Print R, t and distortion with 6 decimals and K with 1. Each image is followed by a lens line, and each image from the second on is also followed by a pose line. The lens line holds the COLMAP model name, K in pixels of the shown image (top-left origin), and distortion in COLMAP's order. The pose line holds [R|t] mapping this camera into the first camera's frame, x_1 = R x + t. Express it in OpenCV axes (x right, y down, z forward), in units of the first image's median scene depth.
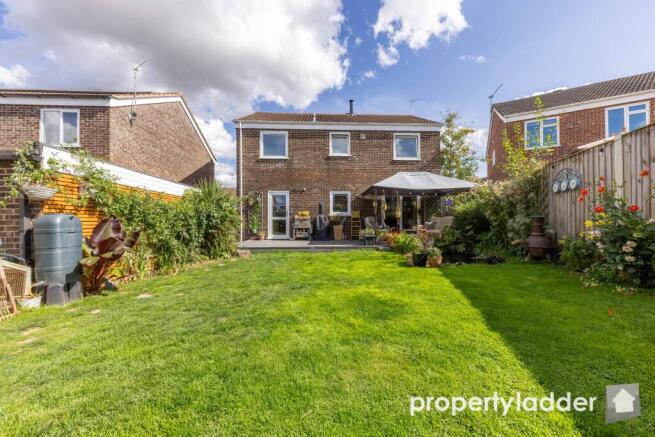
lens RADIAL K [[224.7, 0, 327.5], [0, 224.7, 218.5], [0, 0, 1]] dist [-0.000273, -0.000265]
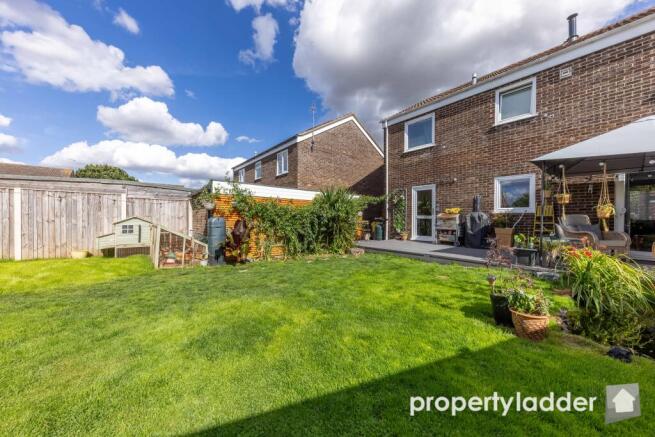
lens RADIAL K [[224.7, 0, 327.5], [0, 224.7, 218.5], [0, 0, 1]] dist [-0.000273, -0.000265]
pose [[0.609386, 0.007492, -0.792838, 0.246559], [0.004122, 0.999912, 0.012617, -0.007975], [0.792863, -0.010957, 0.609301, 0.178521]]
